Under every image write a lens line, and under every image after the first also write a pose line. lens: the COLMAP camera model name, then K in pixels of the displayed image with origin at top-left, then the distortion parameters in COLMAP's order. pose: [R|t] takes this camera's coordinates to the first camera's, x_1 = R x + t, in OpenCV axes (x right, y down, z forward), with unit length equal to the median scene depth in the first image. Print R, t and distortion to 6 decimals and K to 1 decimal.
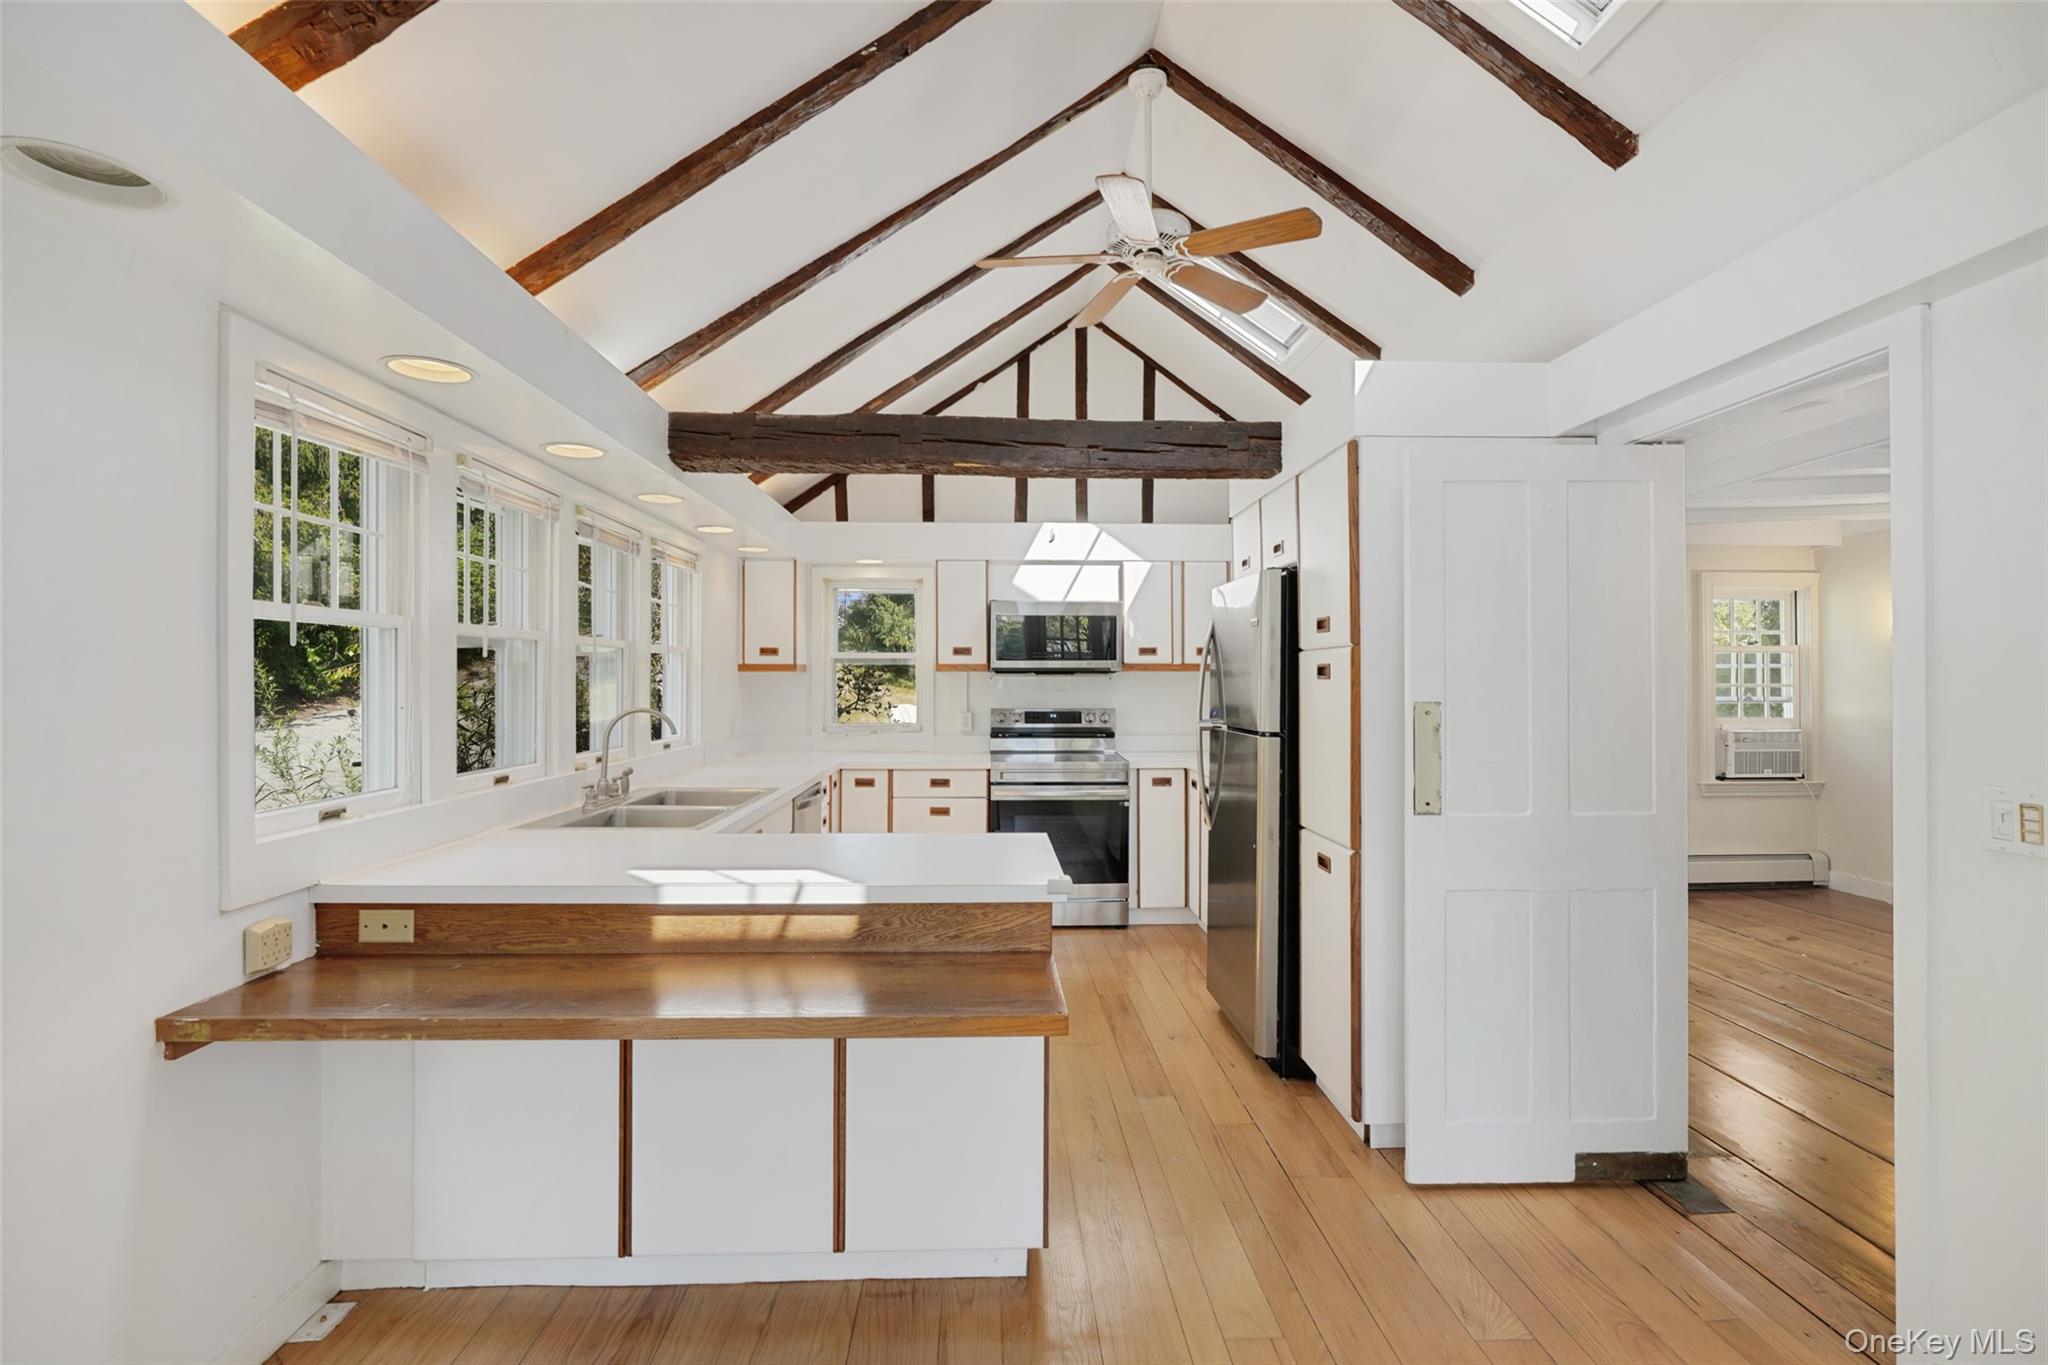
lens RADIAL K [[928.1, 0, 1024.0], [0, 928.1, 682.5], [0, 0, 1]] dist [0.000202, 0.000102]
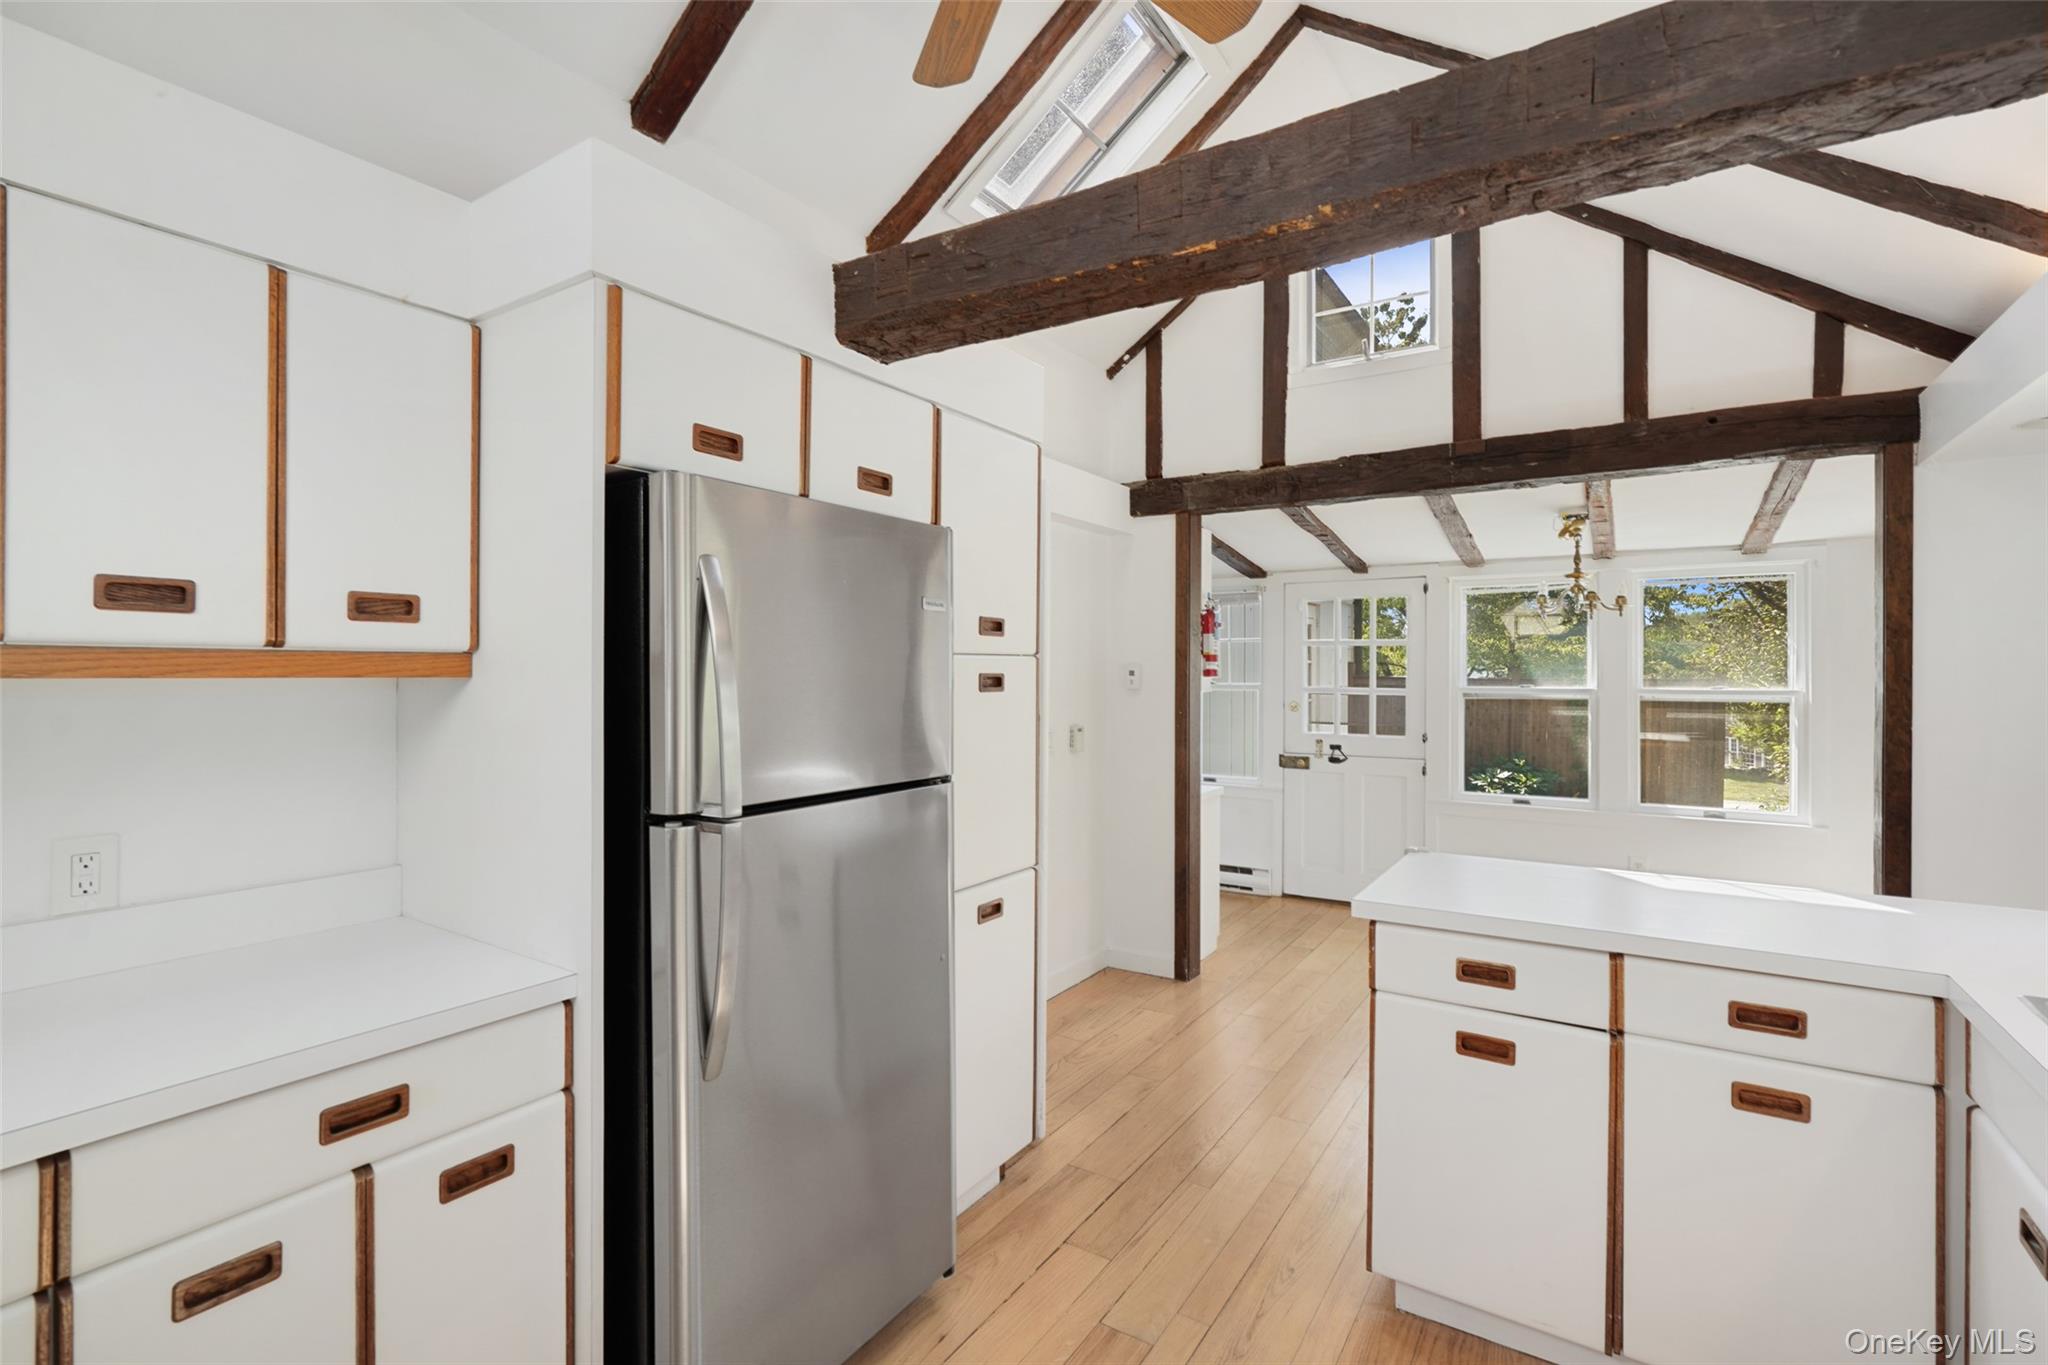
lens RADIAL K [[928.1, 0, 1024.0], [0, 928.1, 682.5], [0, 0, 1]] dist [0.000202, 0.000102]
pose [[-0.814637, -0.014152, 0.579798, -0.158507], [-0.006268, 0.999859, 0.015600, -0.021988], [-0.579937, 0.009074, -0.814611, 1.436512]]
